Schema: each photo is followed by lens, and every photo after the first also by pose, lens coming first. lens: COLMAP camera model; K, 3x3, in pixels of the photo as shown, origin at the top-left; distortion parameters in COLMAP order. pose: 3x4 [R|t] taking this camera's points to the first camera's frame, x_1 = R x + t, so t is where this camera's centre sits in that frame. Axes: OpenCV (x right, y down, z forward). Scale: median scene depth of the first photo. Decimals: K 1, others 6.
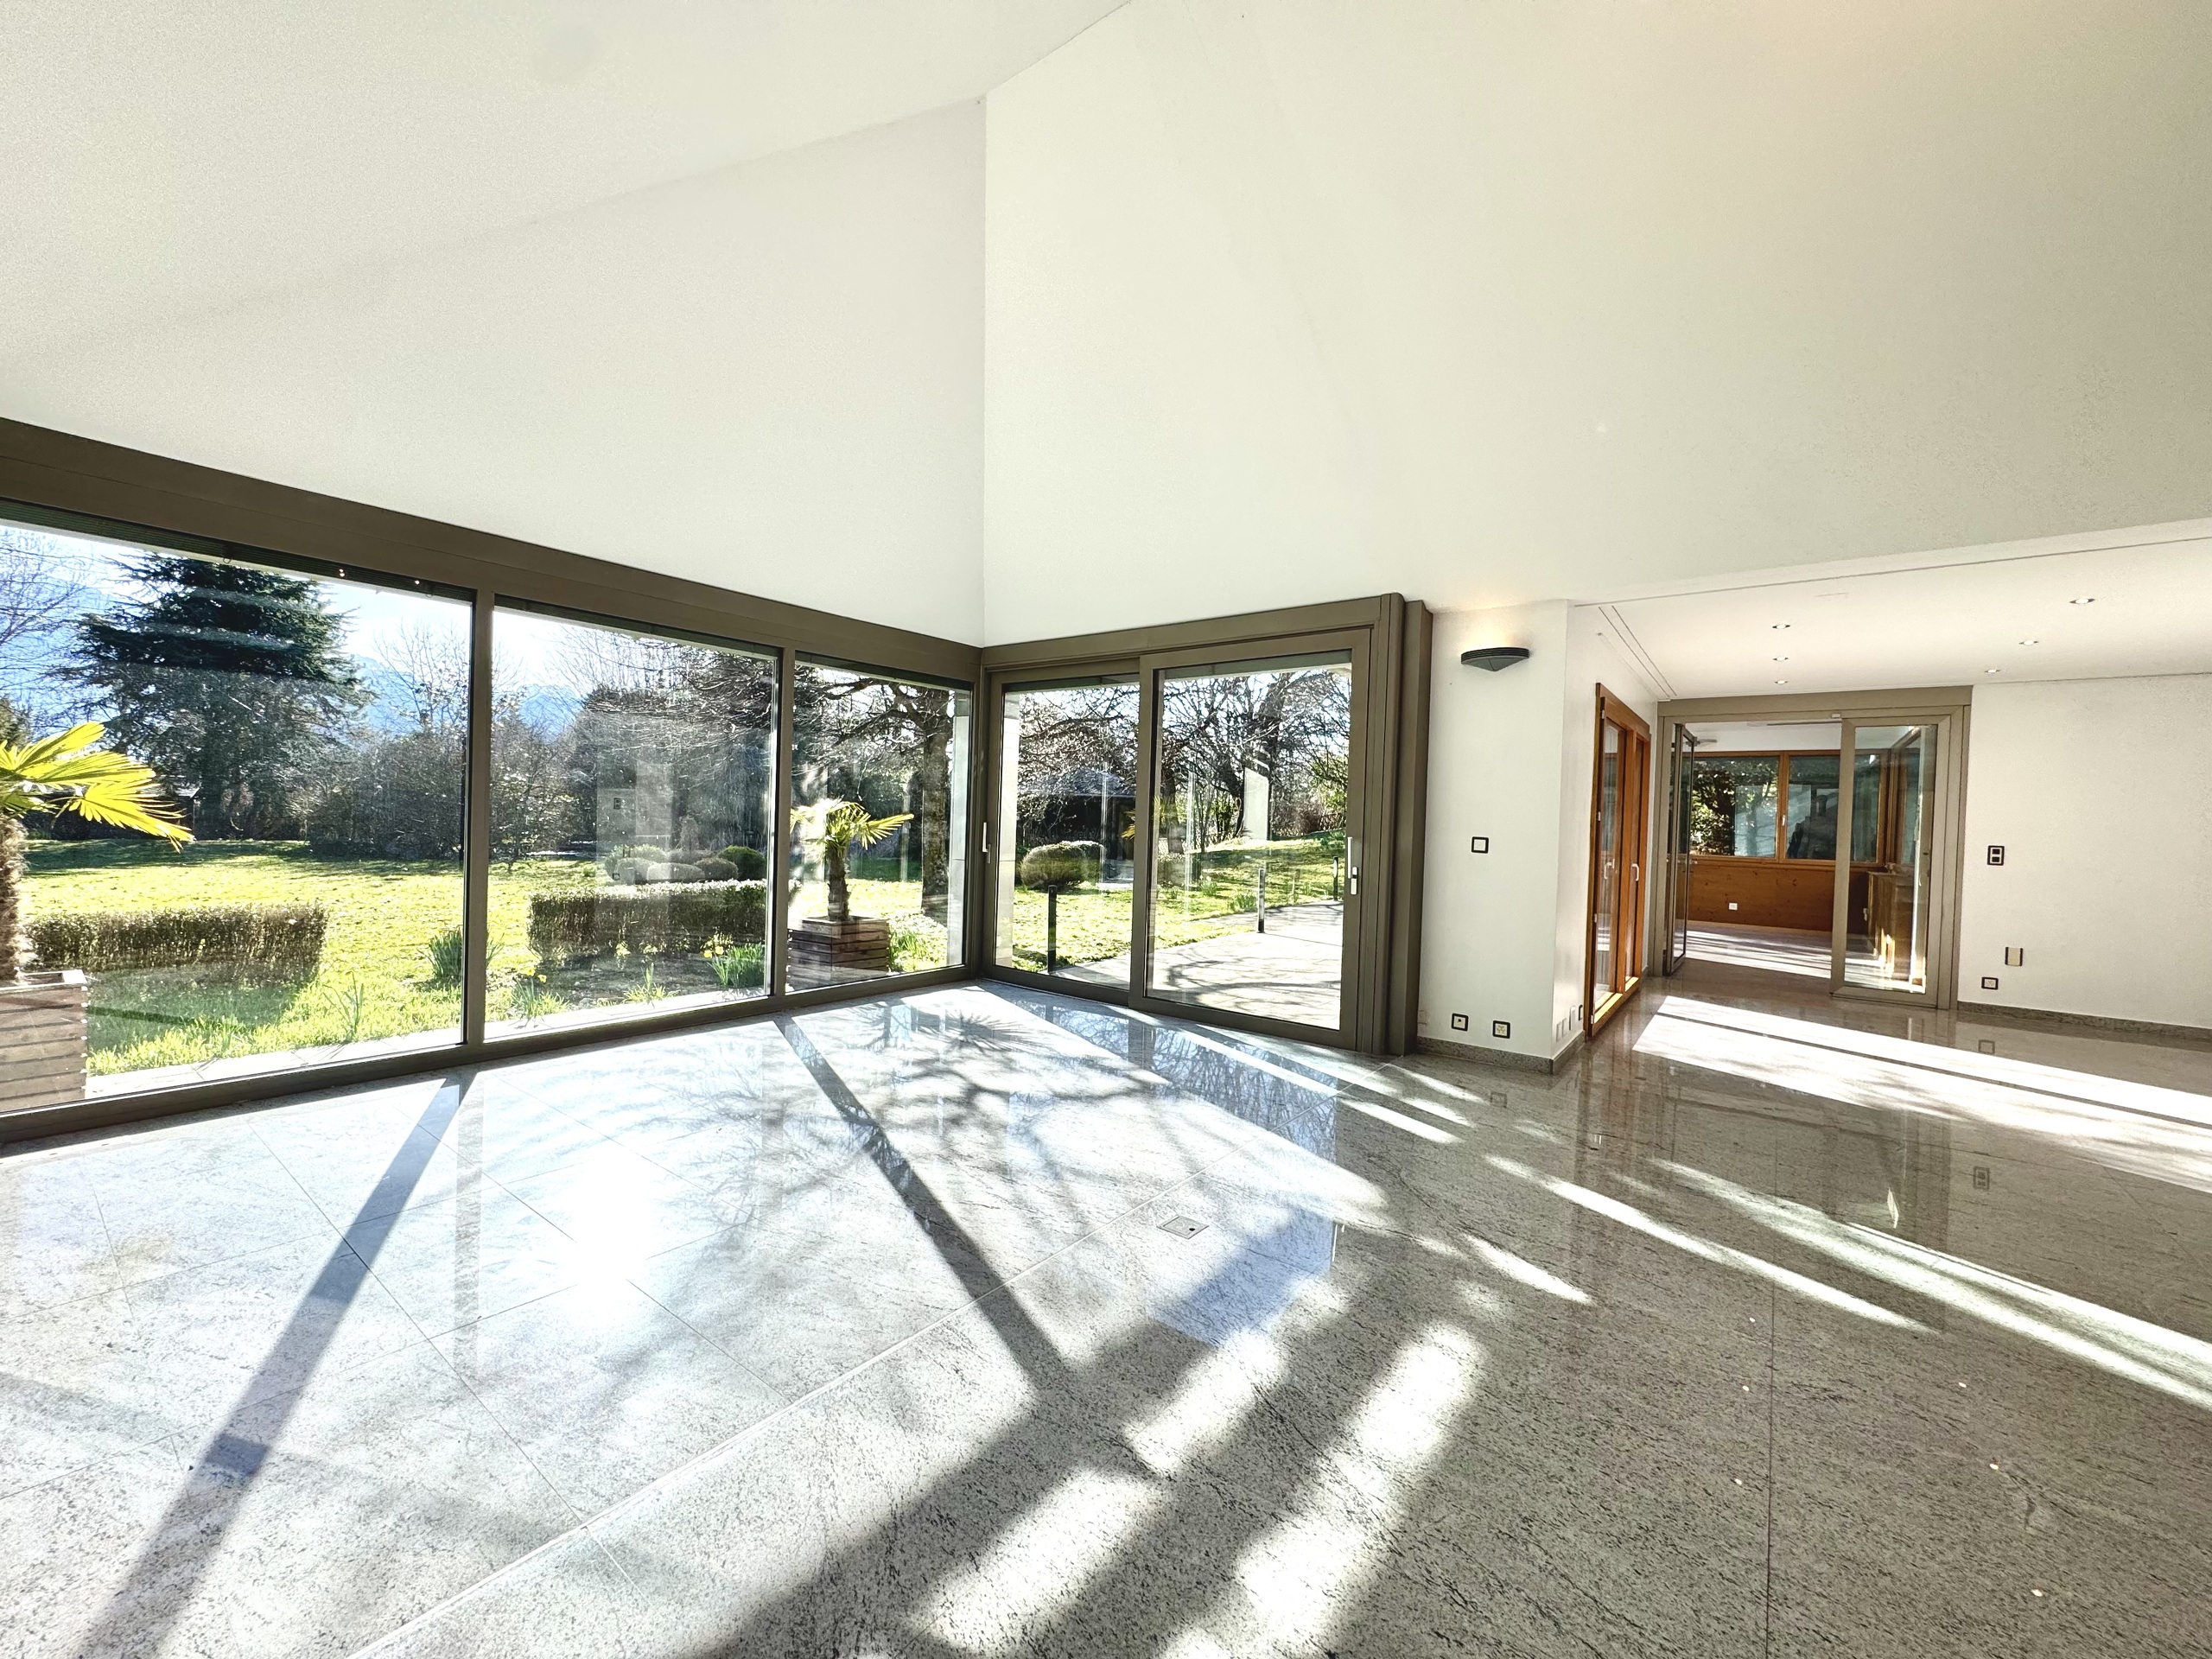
lens RADIAL K [[880.6, 0, 1106.0], [0, 880.6, 829.5], [0, 0, 1]] dist [0.001149, 0.000232]
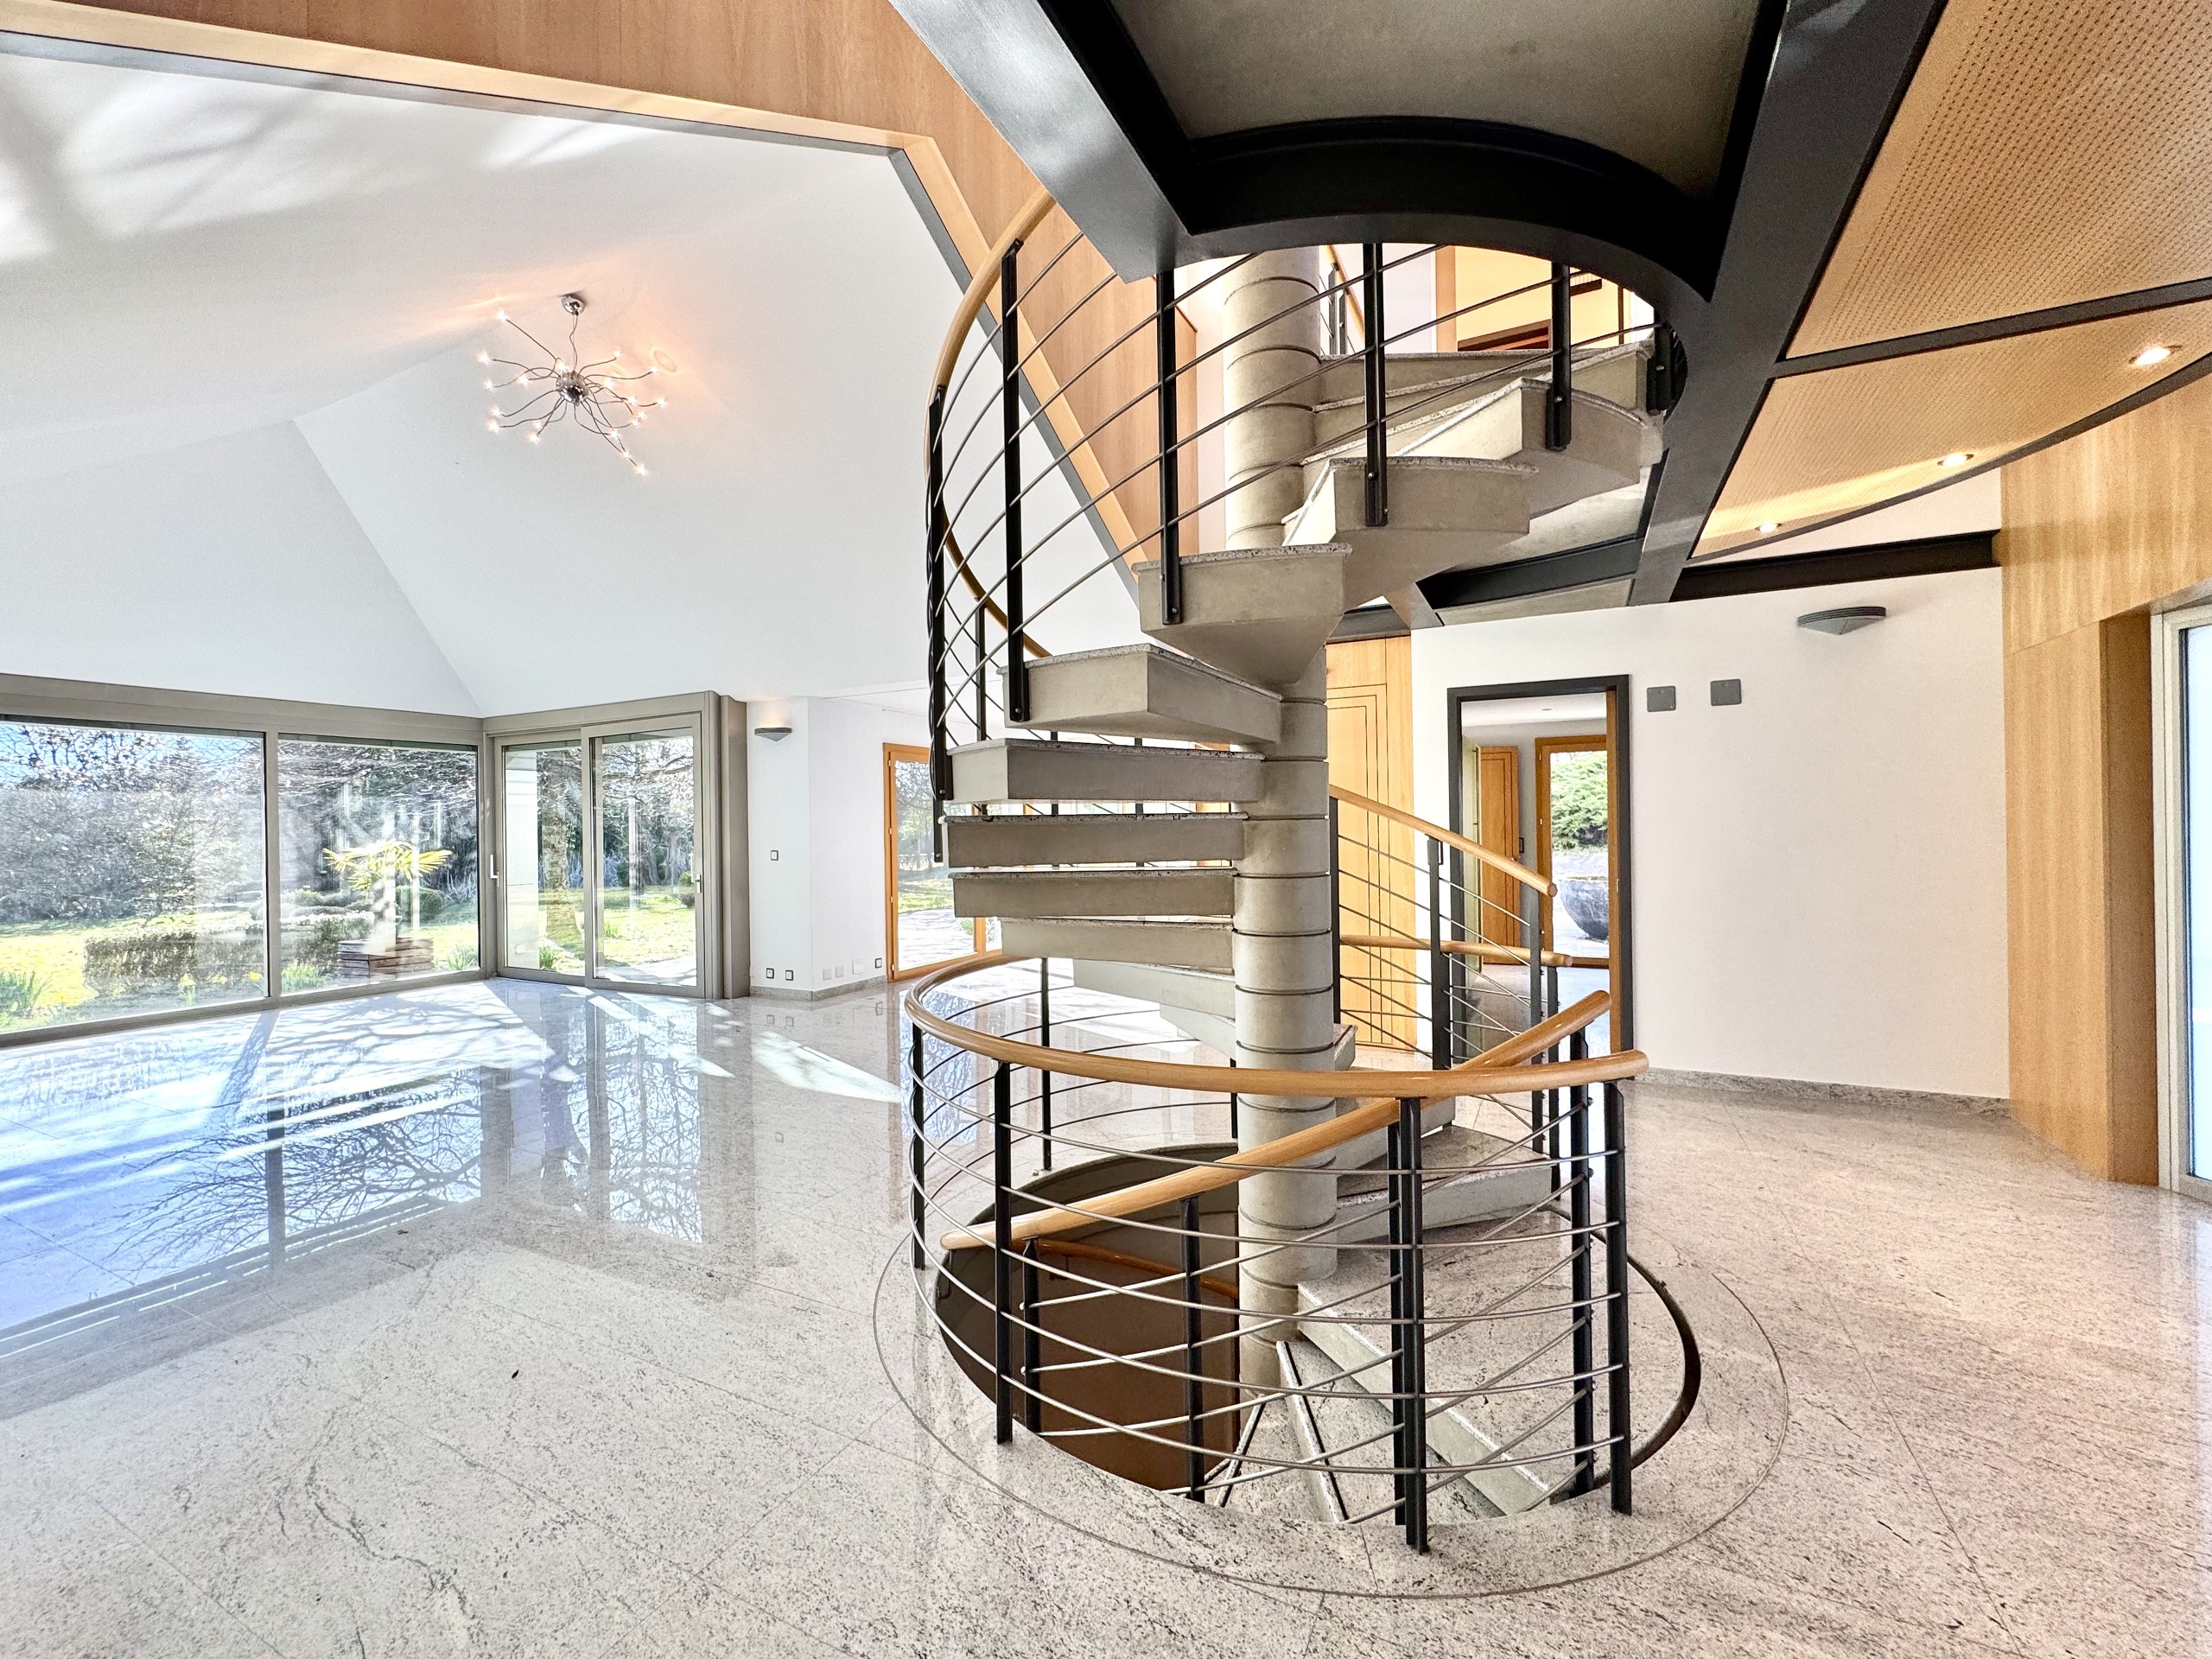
lens RADIAL K [[914.6, 0, 1106.0], [0, 914.6, 829.5], [0, 0, 1]] dist [0.000213, 0.000027]
pose [[0.981245, -0.048050, 0.186678, 0.672381], [0.050162, 0.998719, -0.006604, 0.011594], [-0.186122, 0.015844, 0.982399, -0.638418]]
